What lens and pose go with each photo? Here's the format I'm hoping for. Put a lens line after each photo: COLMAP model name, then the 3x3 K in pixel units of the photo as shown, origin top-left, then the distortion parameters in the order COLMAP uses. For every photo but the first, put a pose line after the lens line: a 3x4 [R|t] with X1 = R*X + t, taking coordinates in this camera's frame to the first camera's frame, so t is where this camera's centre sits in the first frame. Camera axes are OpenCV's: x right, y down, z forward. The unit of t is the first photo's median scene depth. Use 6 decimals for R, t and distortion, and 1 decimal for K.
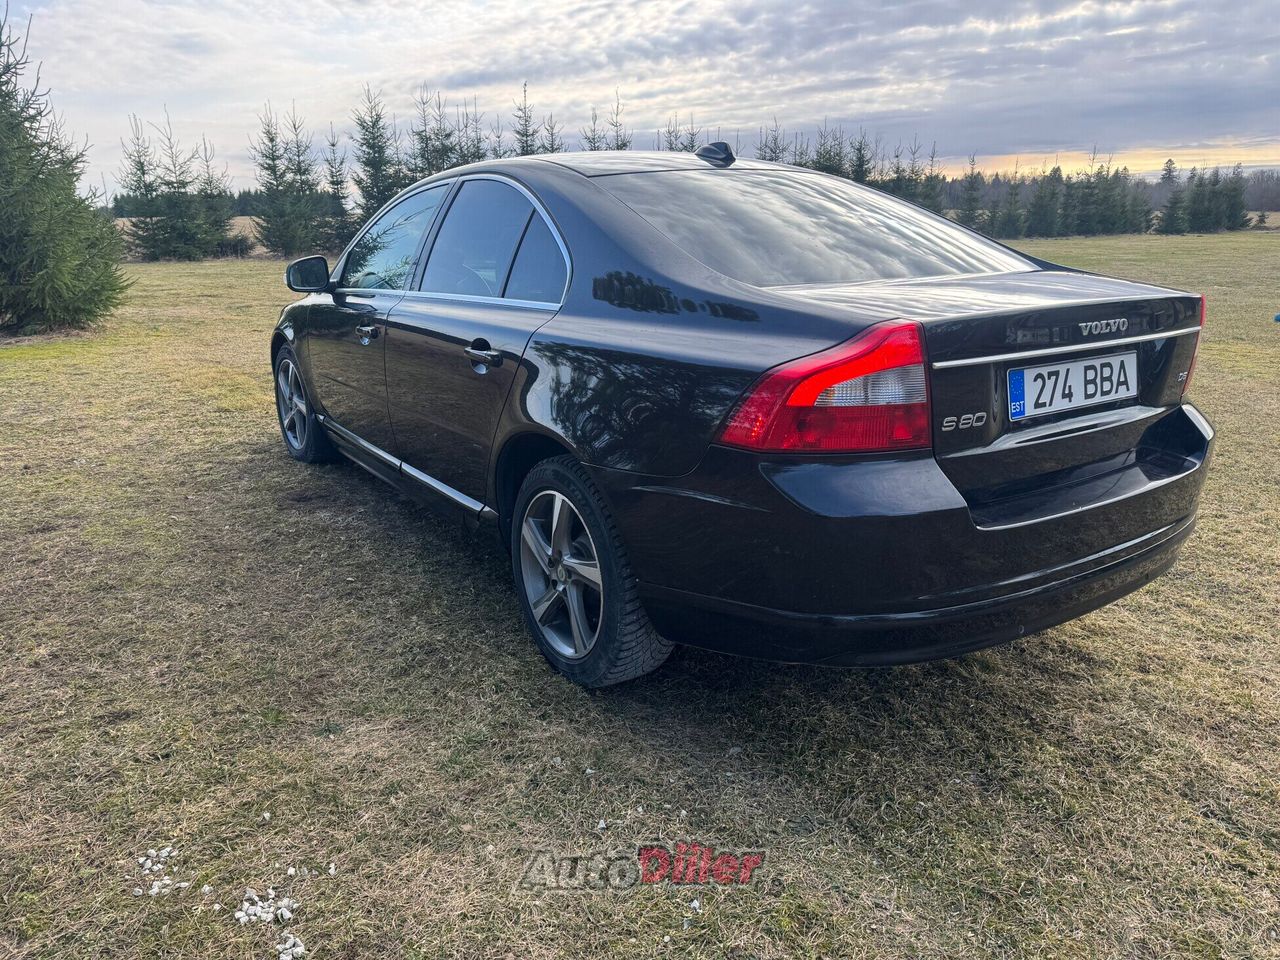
lens RADIAL K [[914.5, 0, 643.3], [0, 914.5, 478.9], [0, 0, 1]] dist [0.037674, -0.039247]
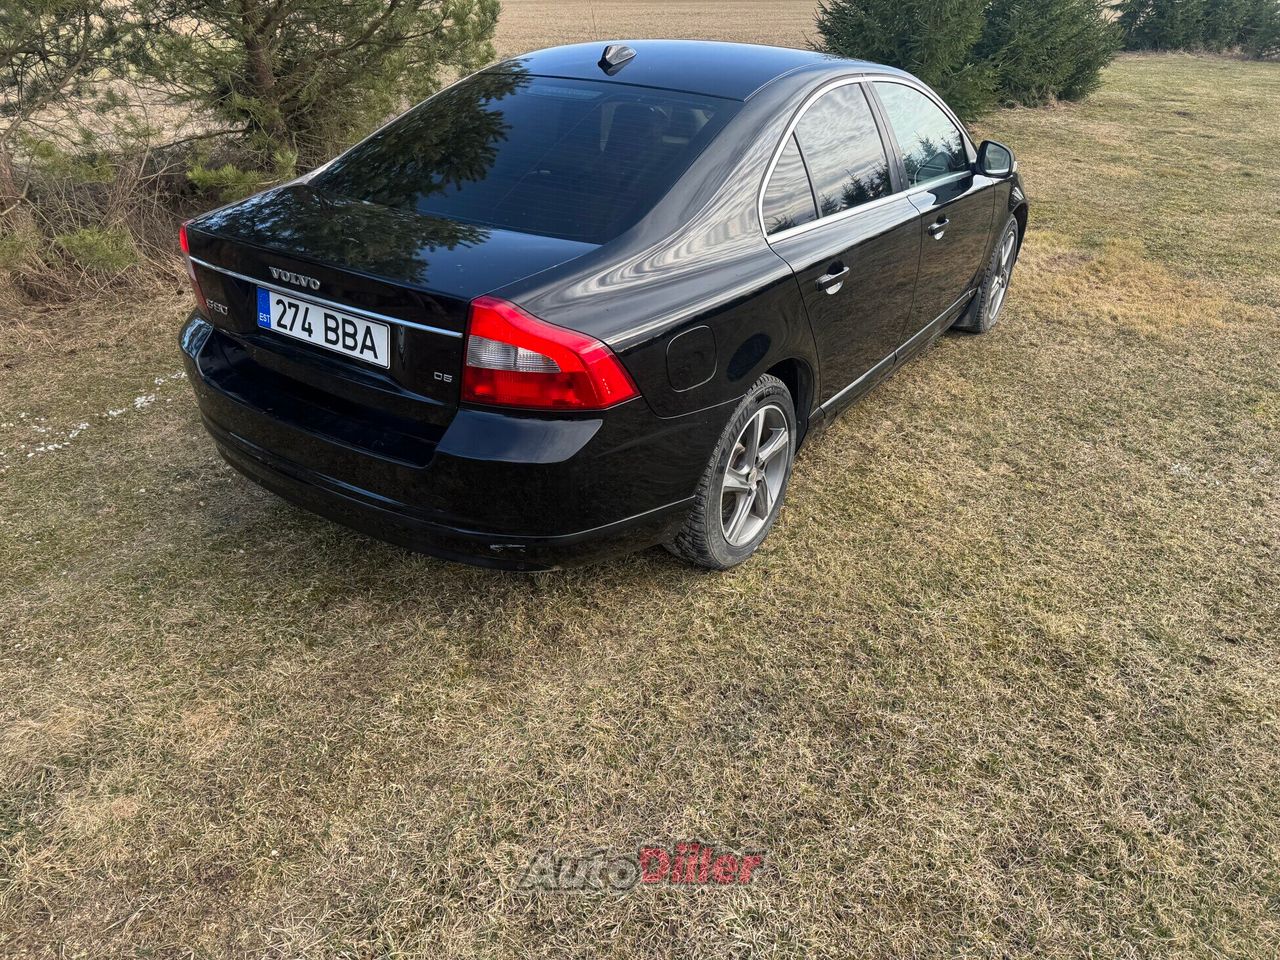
lens RADIAL K [[914.5, 0, 646.5], [0, 914.5, 488.1], [0, 0, 1]] dist [0.037674, -0.039247]
pose [[0.373642, 0.461778, -0.804458, 1.348860], [-0.274582, 0.883465, 0.379597, -0.387573], [0.886000, 0.079057, 0.456895, 0.703968]]
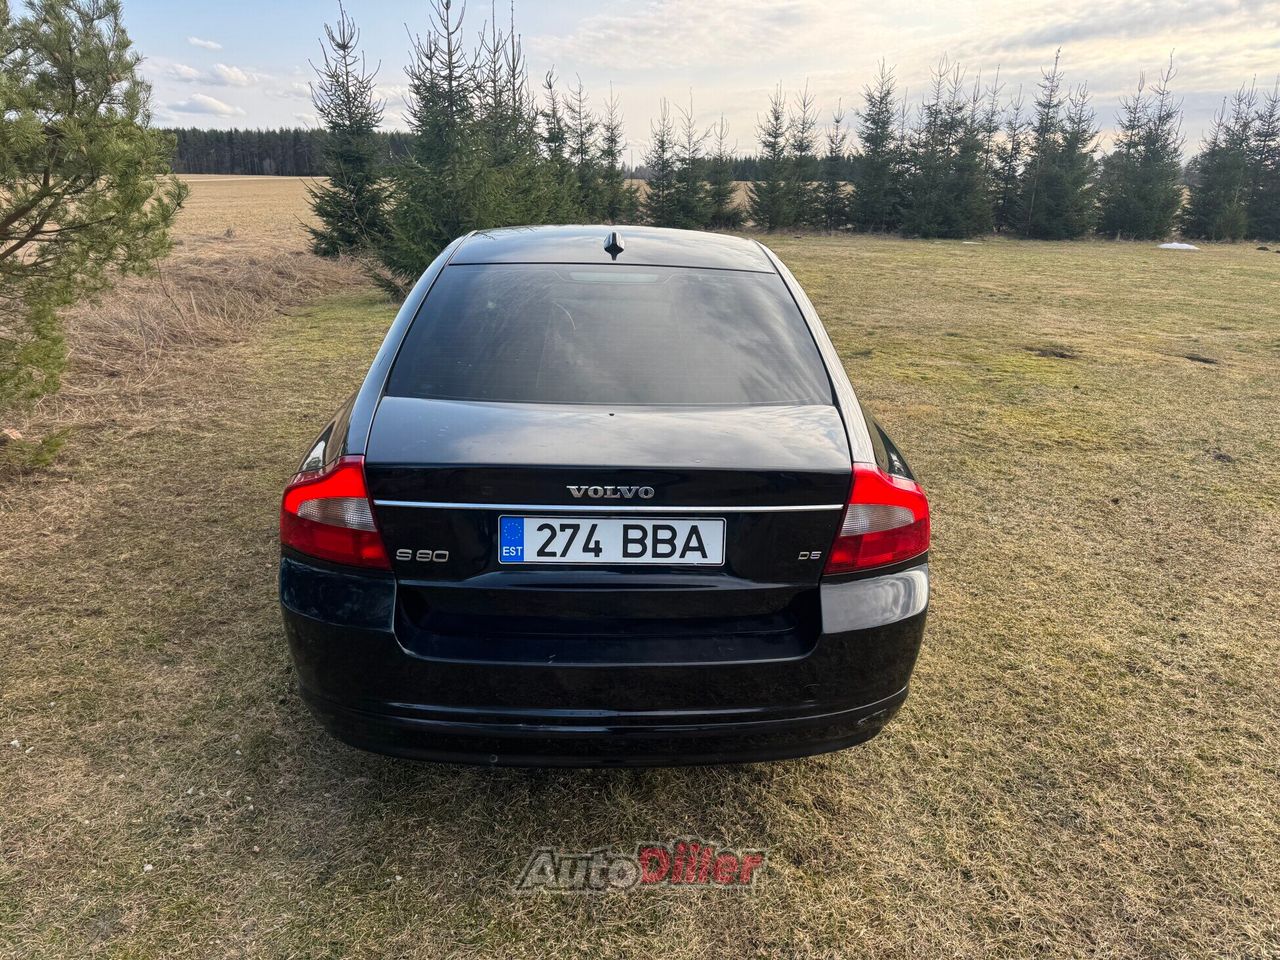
lens RADIAL K [[914.5, 0, 649.8], [0, 914.5, 475.2], [0, 0, 1]] dist [0.037674, -0.039247]
pose [[0.850874, 0.185306, -0.491604, 0.805162], [-0.170067, 0.982498, 0.075990, -0.209435], [0.497082, 0.018947, 0.867497, 0.135419]]
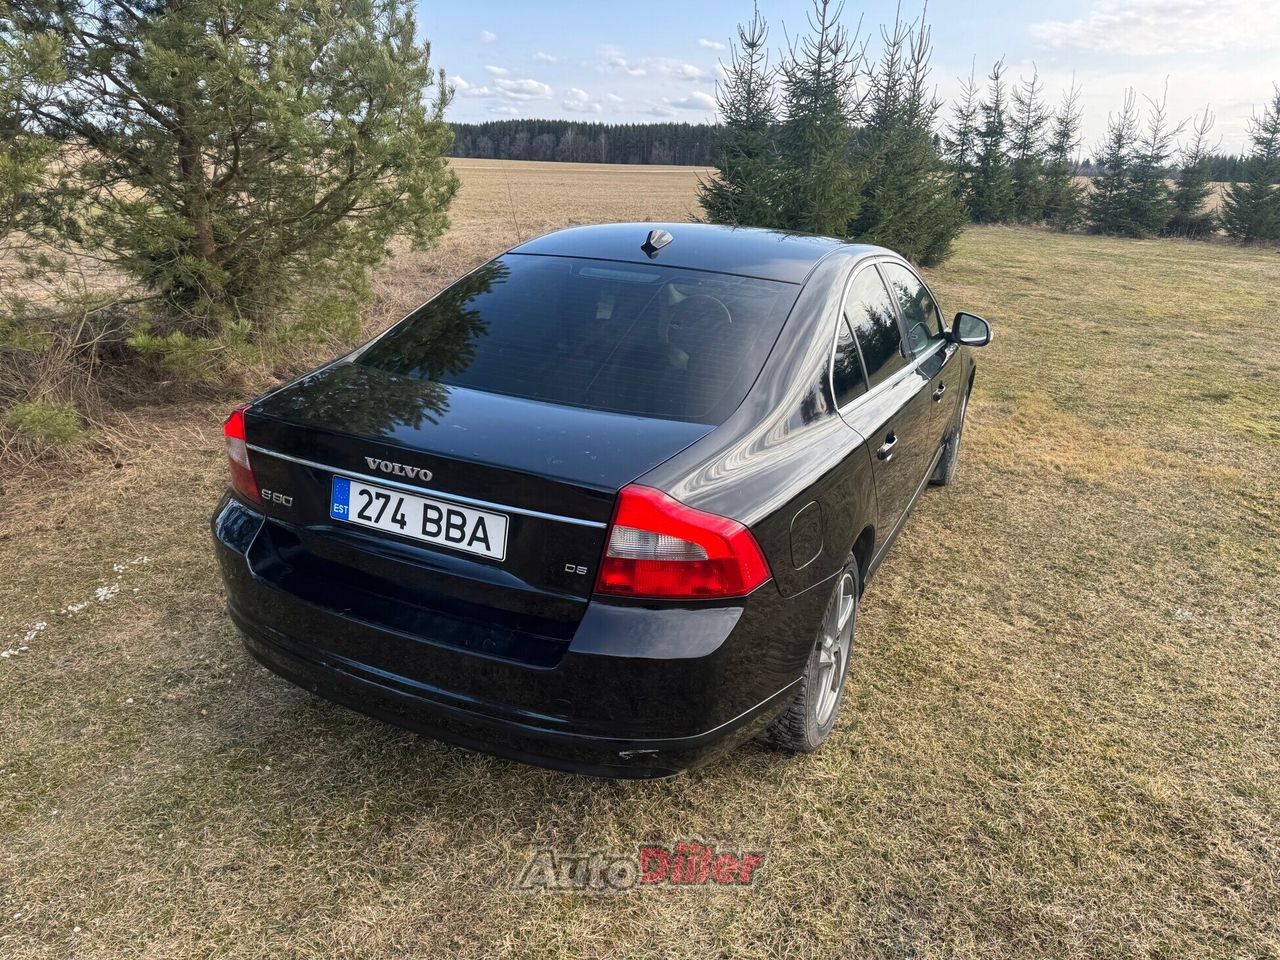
lens RADIAL K [[914.5, 0, 641.2], [0, 914.5, 471.6], [0, 0, 1]] dist [0.037674, -0.039247]
pose [[0.509269, 0.306822, -0.804056, 1.182653], [-0.280233, 0.942491, 0.182155, -0.343203], [0.813705, 0.132557, 0.565963, 0.501150]]
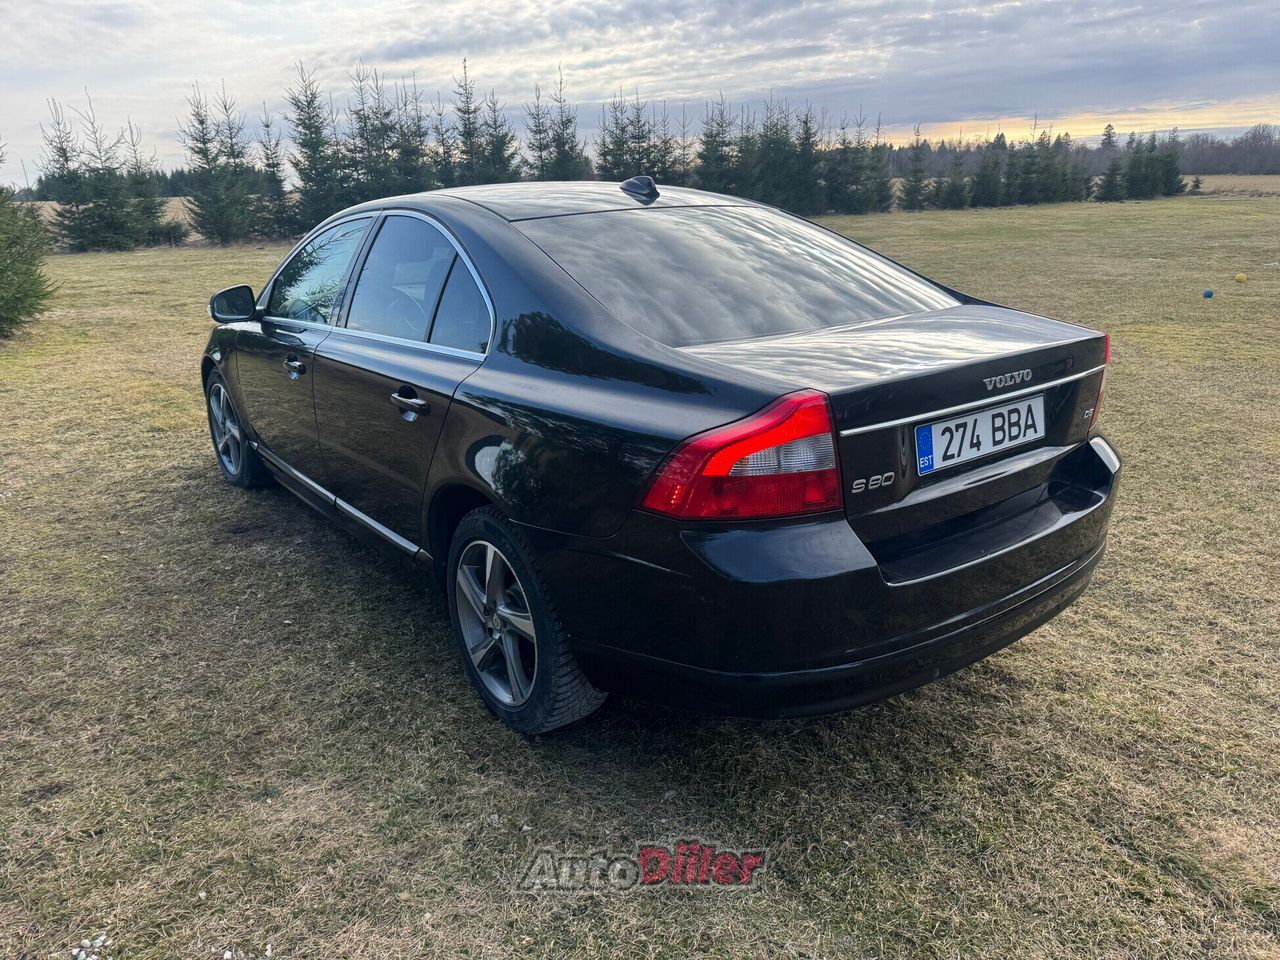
lens RADIAL K [[914.5, 0, 651.4], [0, 914.5, 484.6], [0, 0, 1]] dist [0.037674, -0.039247]
pose [[0.998038, -0.033930, 0.052621, 0.032109], [0.032175, 0.998909, 0.033840, -0.075258], [-0.053712, -0.032080, 0.998041, -0.012444]]
